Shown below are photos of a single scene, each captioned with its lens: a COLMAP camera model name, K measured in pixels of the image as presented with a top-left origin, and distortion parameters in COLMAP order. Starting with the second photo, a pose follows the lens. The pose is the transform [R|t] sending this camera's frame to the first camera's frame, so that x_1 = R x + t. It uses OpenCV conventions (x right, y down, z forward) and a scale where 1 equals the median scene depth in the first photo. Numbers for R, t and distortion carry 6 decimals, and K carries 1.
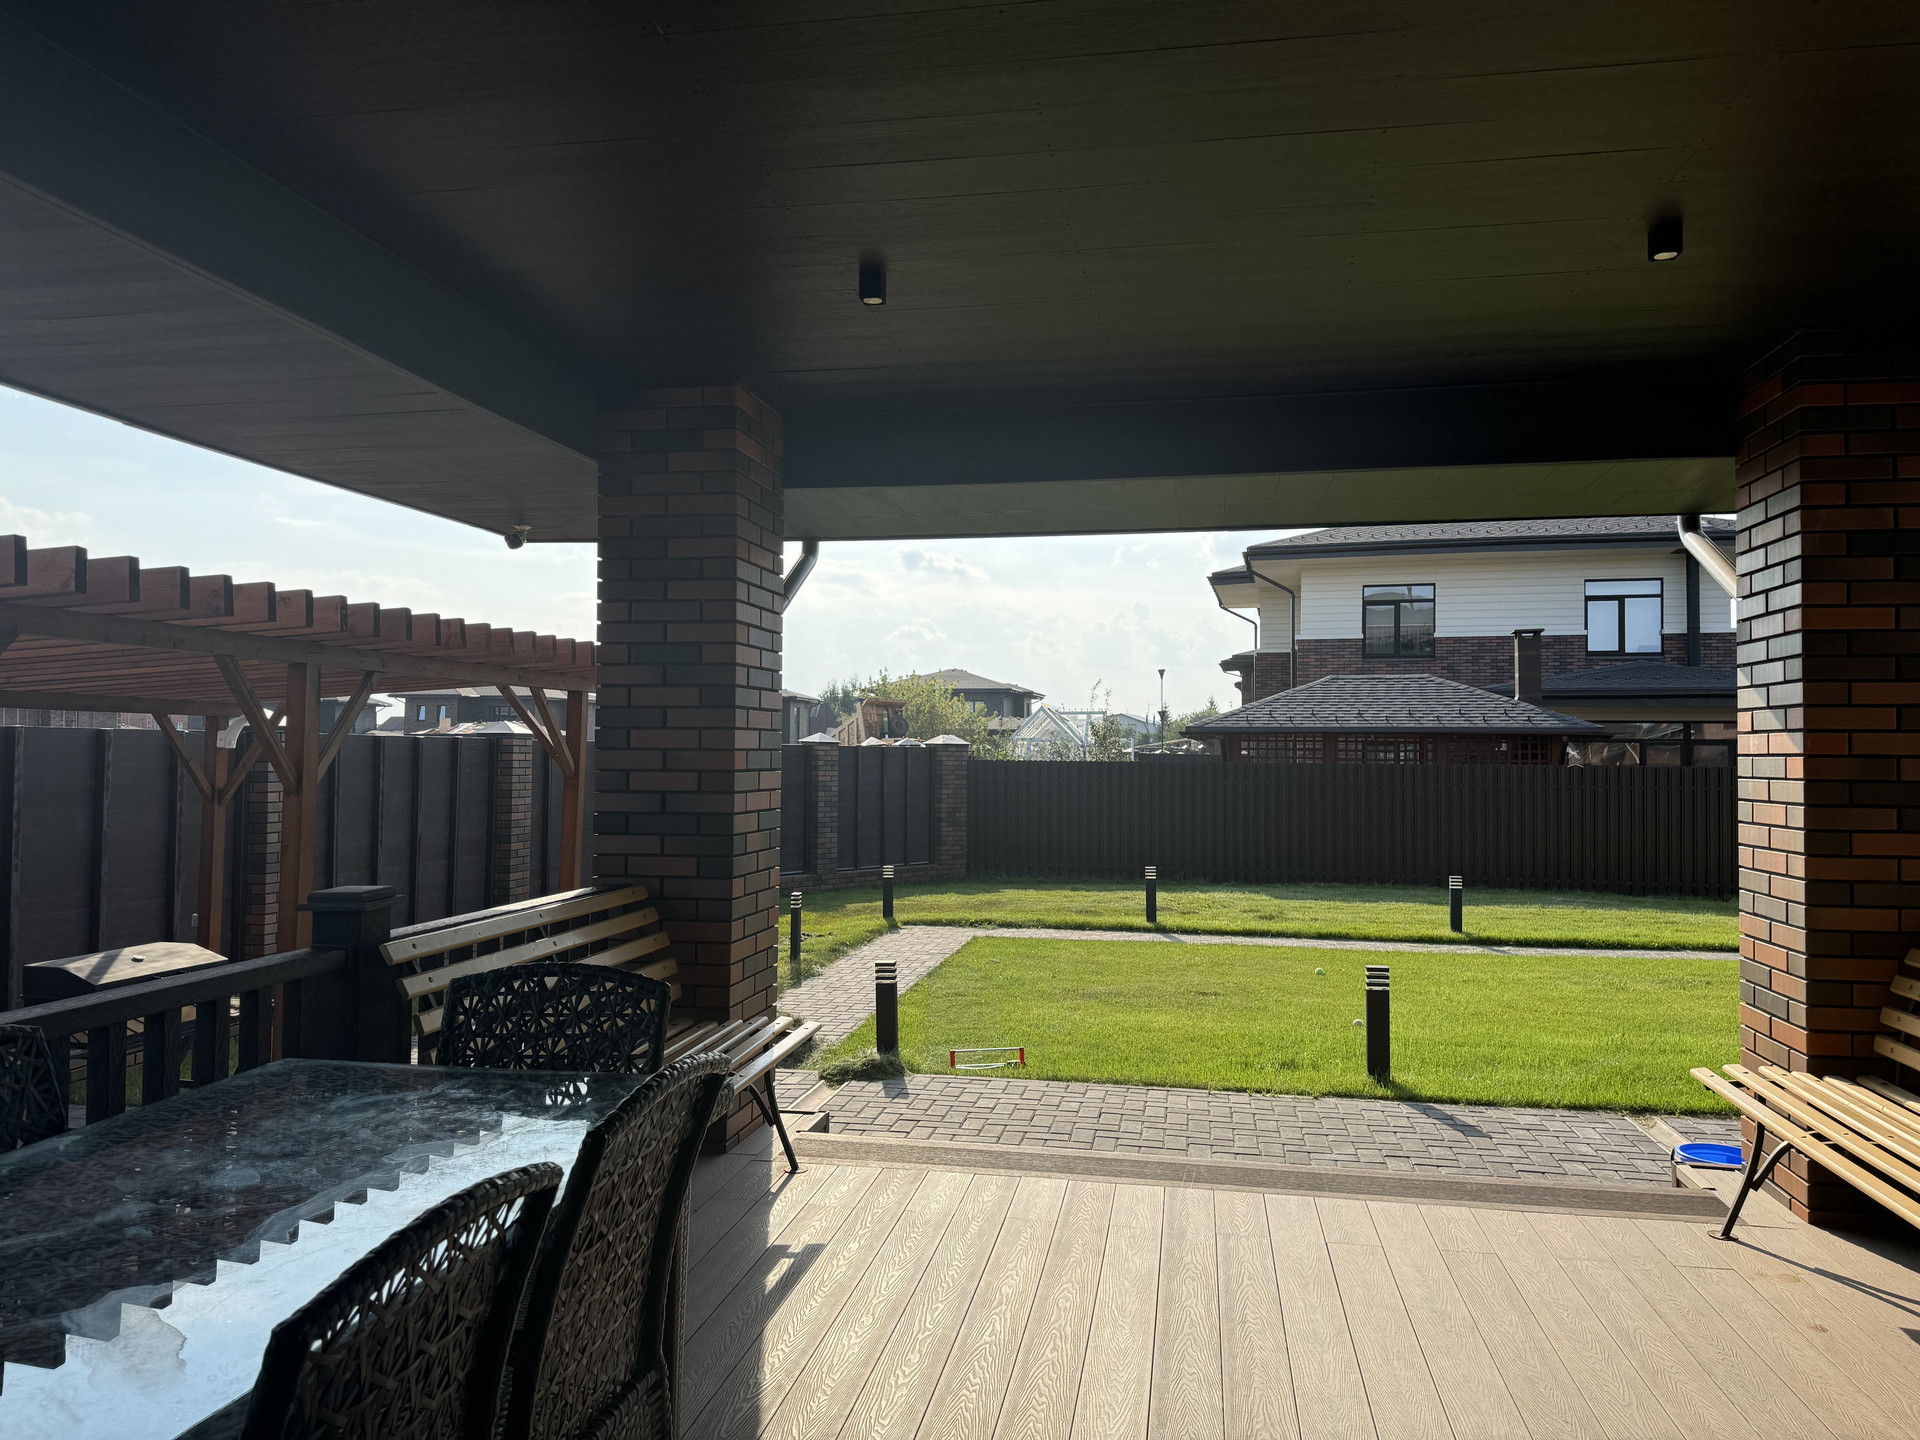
lens RADIAL K [[1358.9, 0, 953.5], [0, 1358.9, 720.3], [0, 0, 1]] dist [0.022174, -0.008027]
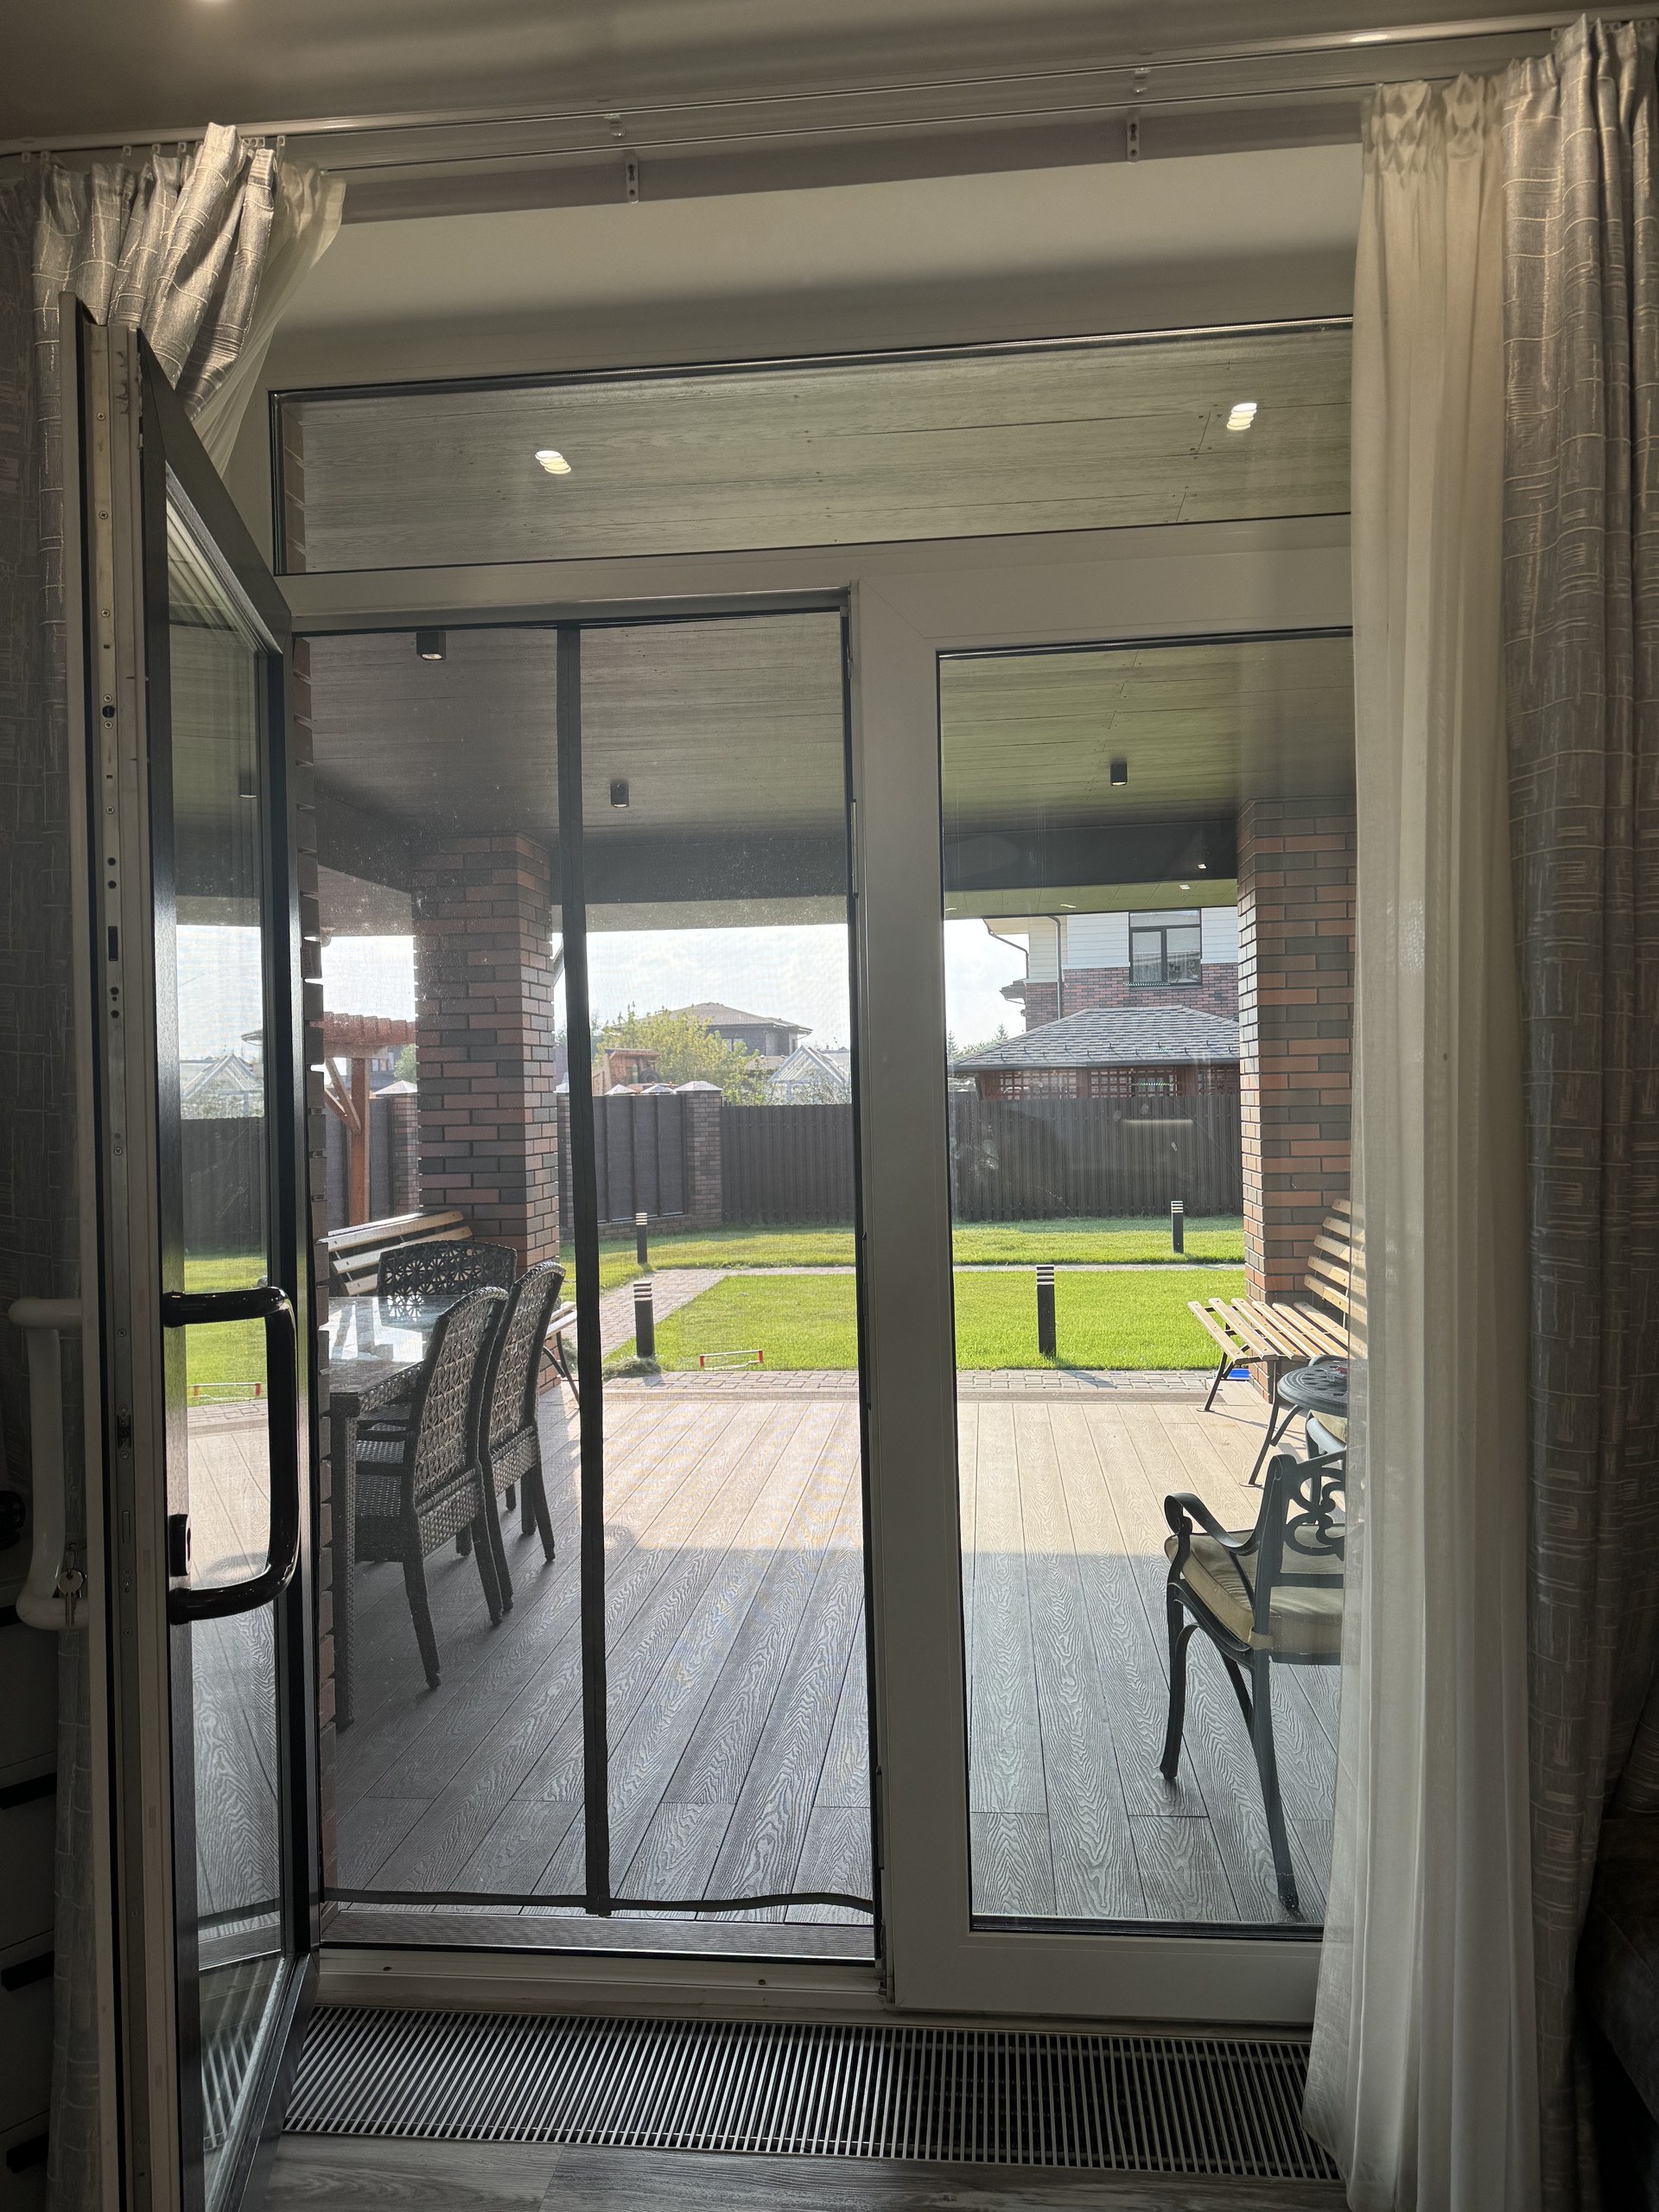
lens RADIAL K [[1565.6, 0, 834.7], [0, 1565.6, 1099.3], [0, 0, 1]] dist [0.022174, -0.008027]
pose [[0.996512, -0.030537, 0.077658, 0.008520], [0.028439, 0.999204, 0.027977, -0.007419], [-0.078450, -0.025670, 0.996587, -0.195683]]
